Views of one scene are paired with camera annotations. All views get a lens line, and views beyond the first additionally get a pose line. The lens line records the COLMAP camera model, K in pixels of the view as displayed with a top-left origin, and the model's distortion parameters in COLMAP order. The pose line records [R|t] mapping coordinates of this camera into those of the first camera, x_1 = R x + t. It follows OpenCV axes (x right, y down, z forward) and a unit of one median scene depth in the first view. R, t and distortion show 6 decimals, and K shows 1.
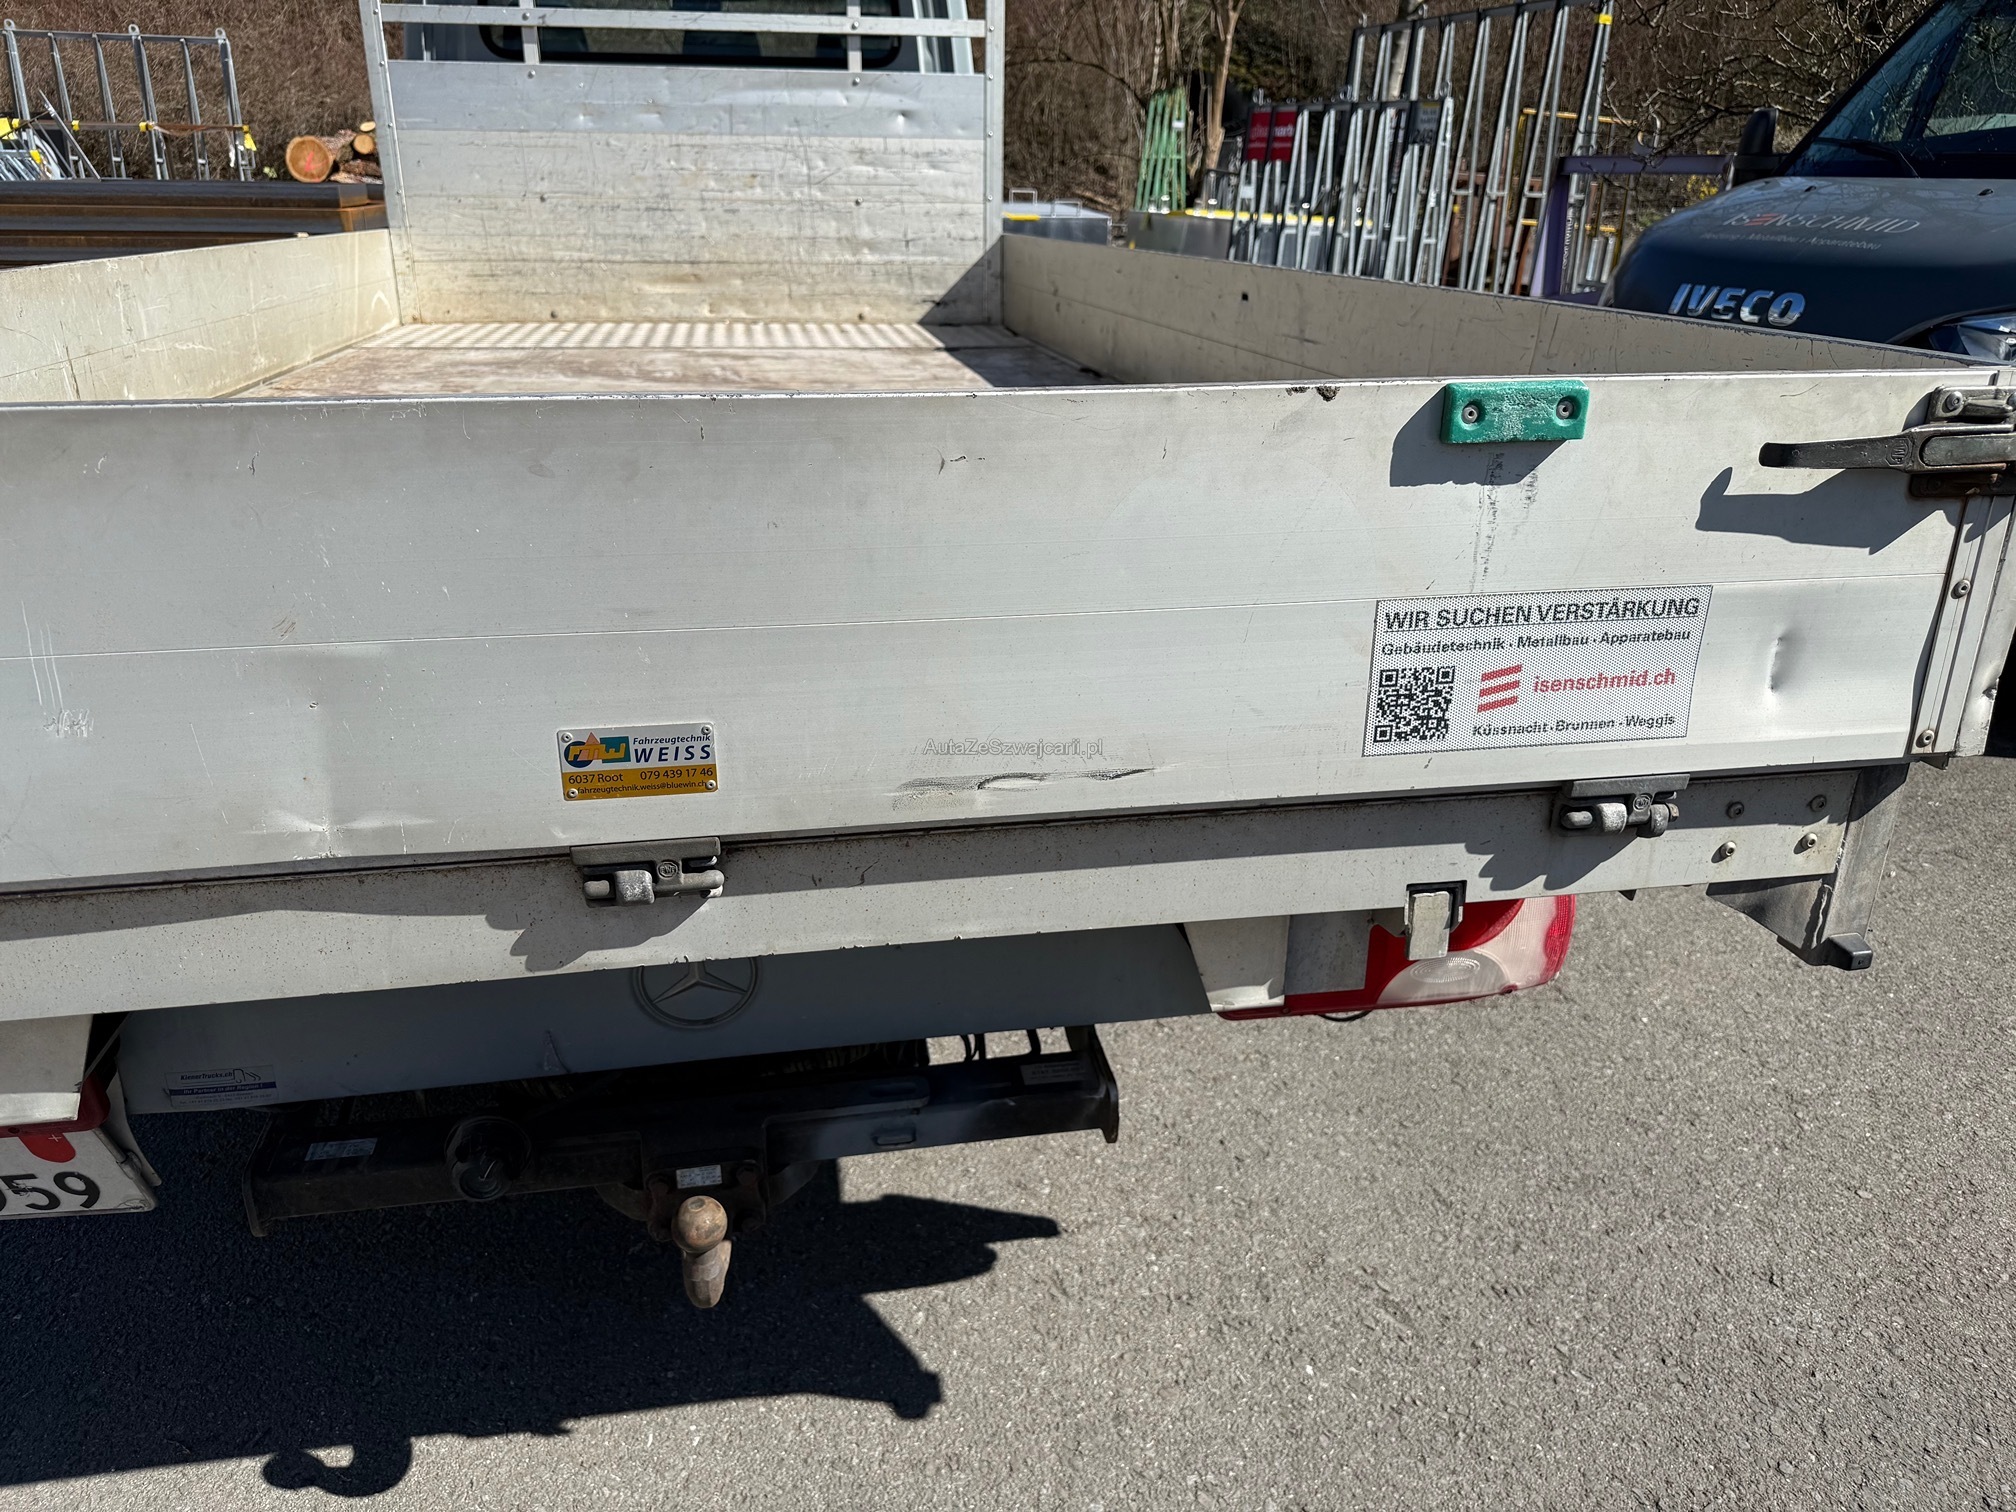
lens RADIAL K [[1436.2, 0, 1008.0], [0, 1436.2, 756.0], [0, 0, 1]] dist [0.008457, -0.023918]
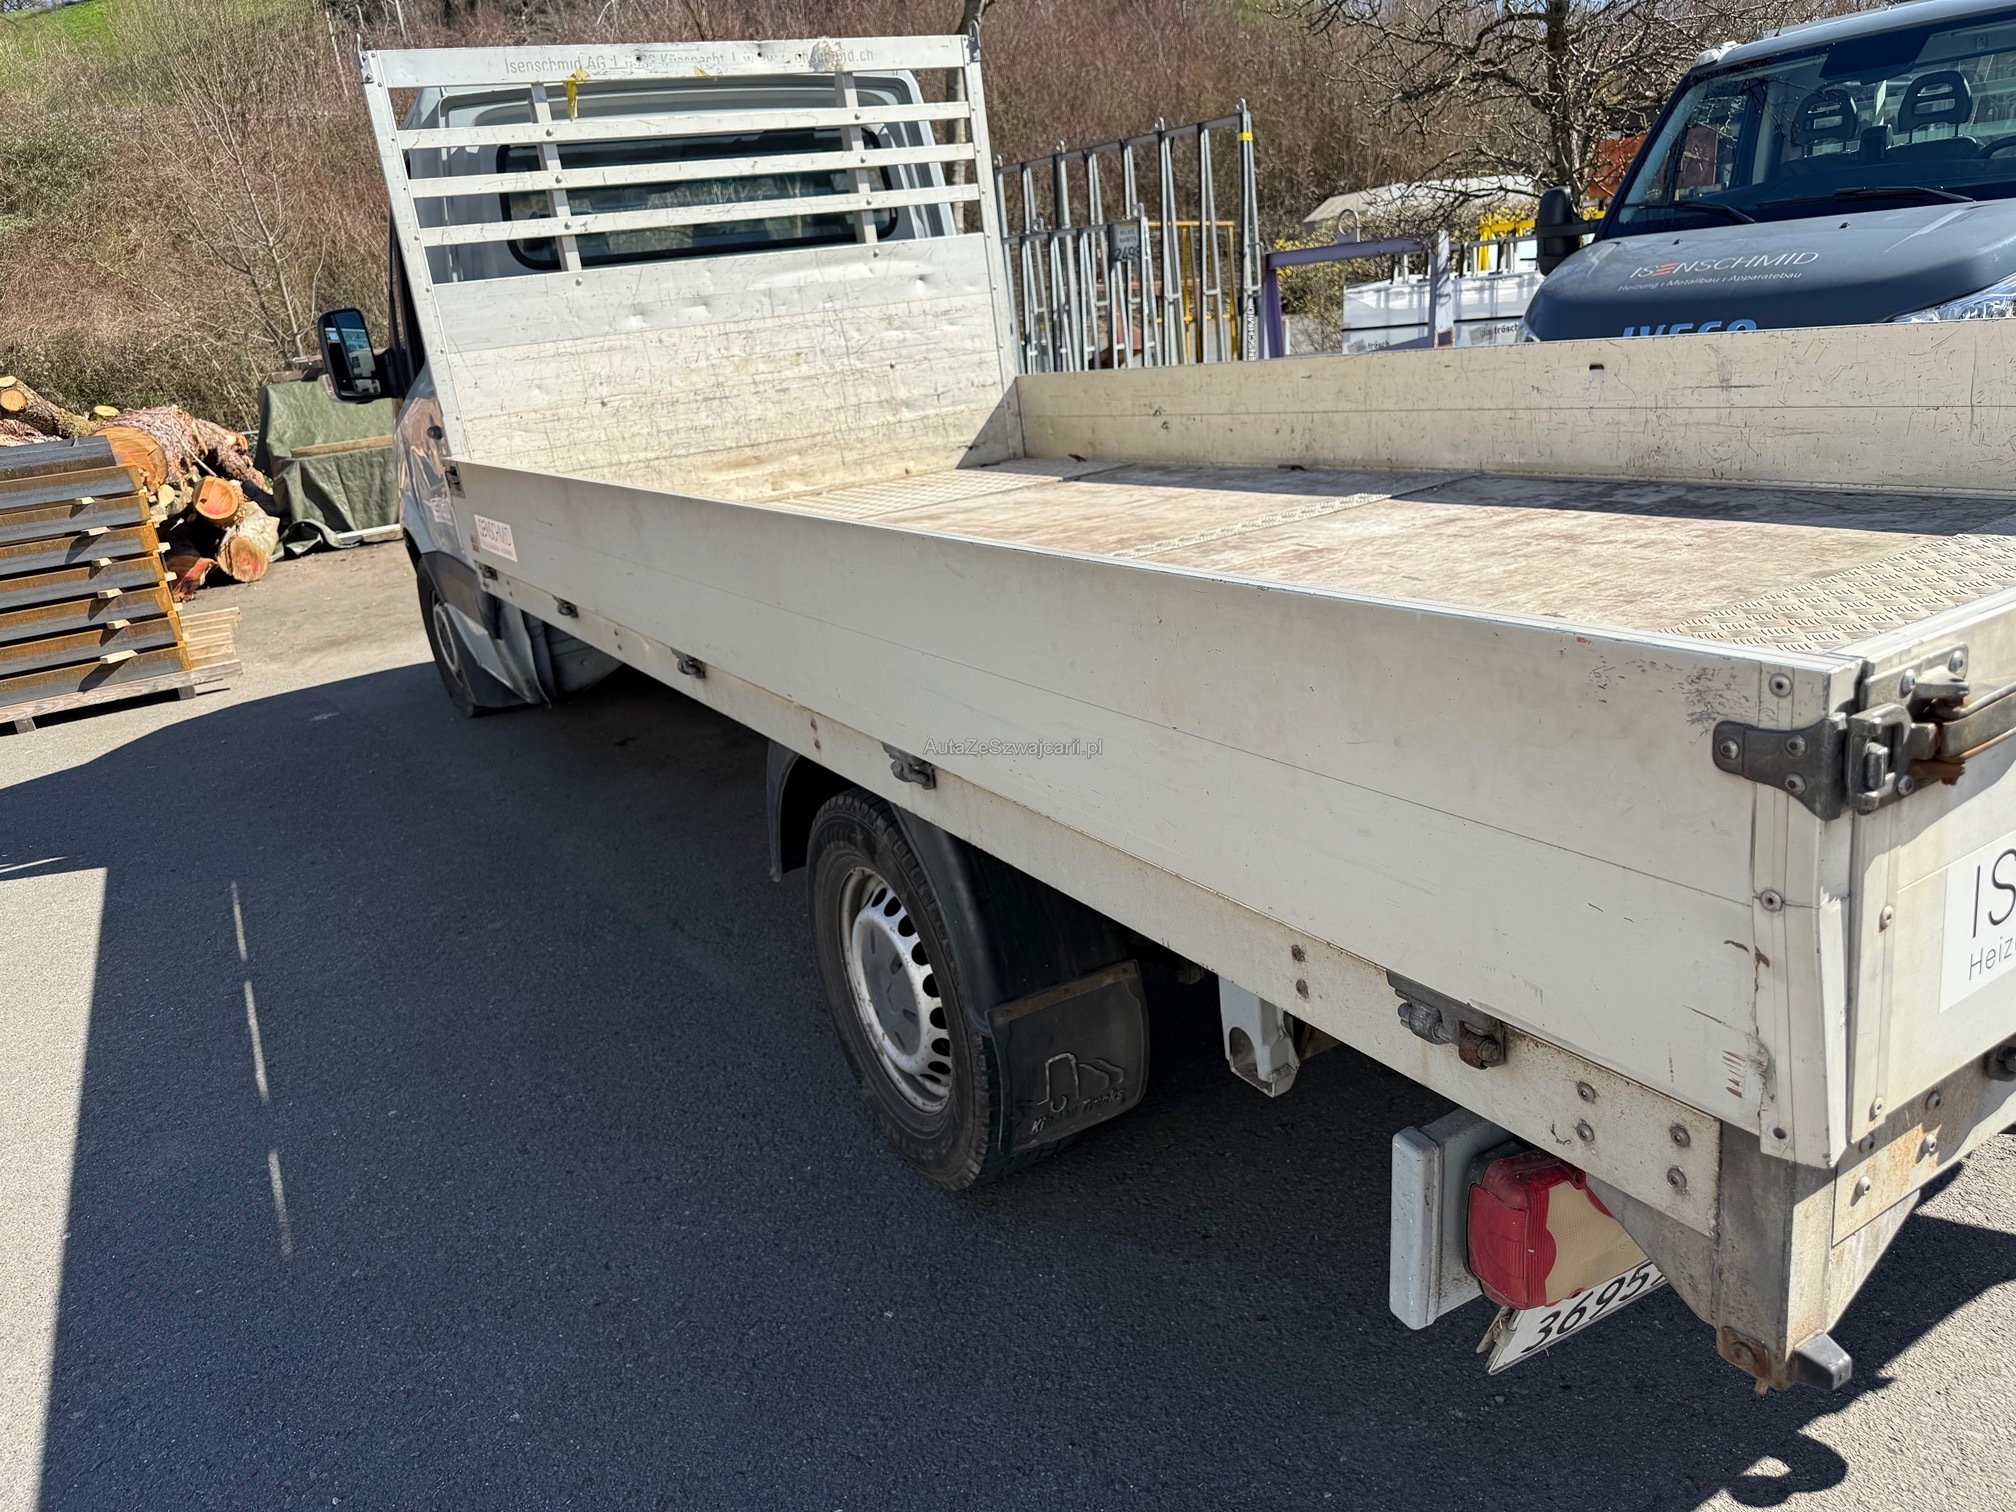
lens RADIAL K [[1413.4, 0, 1008.0], [0, 1413.4, 756.0], [0, 0, 1]] dist [0.106206, -0.183846]
pose [[0.932590, -0.217482, 0.288057, -0.389669], [0.241811, 0.968966, -0.051302, -0.037831], [-0.267961, 0.117499, 0.956238, 0.022959]]
